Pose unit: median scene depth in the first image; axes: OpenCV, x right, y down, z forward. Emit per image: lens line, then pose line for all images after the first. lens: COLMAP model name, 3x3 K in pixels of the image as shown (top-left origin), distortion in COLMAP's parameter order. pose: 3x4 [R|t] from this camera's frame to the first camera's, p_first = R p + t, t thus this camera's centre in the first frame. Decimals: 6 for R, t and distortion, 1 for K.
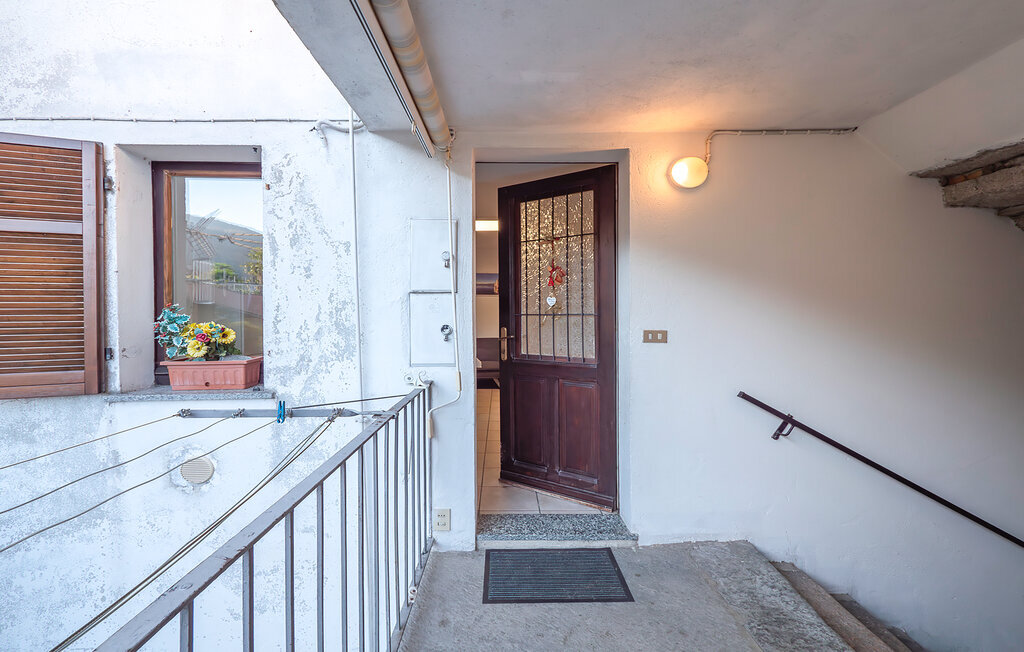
lens RADIAL K [[437.6, 0, 508.1], [0, 437.6, 319.1], [0, 0, 1]] dist [-0.000824, 0.000188]
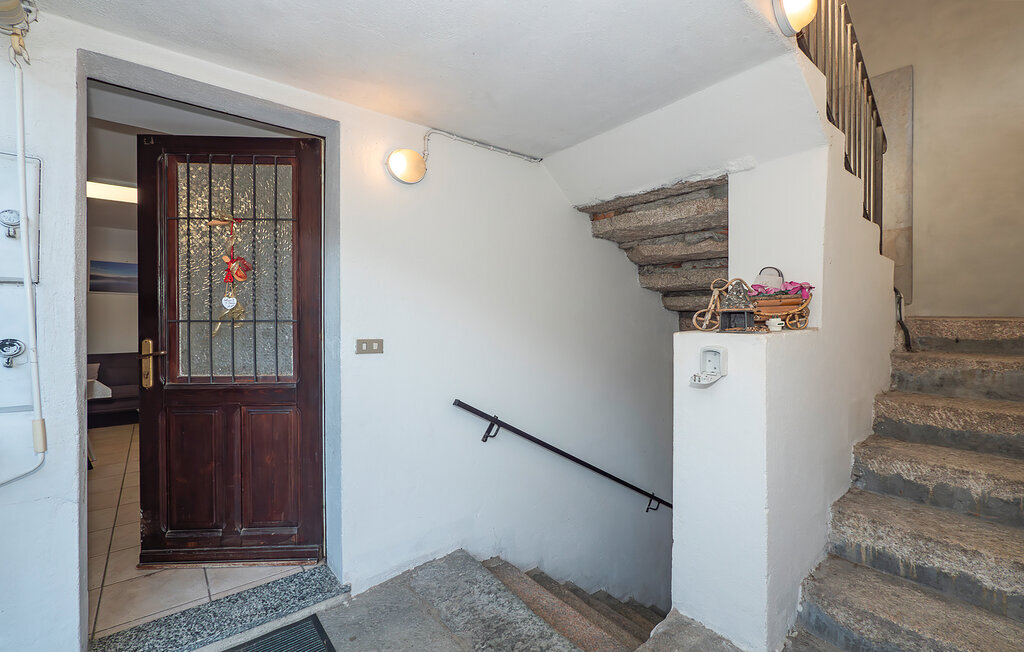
lens RADIAL K [[437.6, 0, 508.1], [0, 437.6, 319.1], [0, 0, 1]] dist [-0.000824, 0.000188]
pose [[0.786976, 0.002333, 0.616979, 0.014702], [0.004393, 0.999946, -0.009386, -0.004987], [-0.616968, 0.010097, 0.786924, 0.141199]]
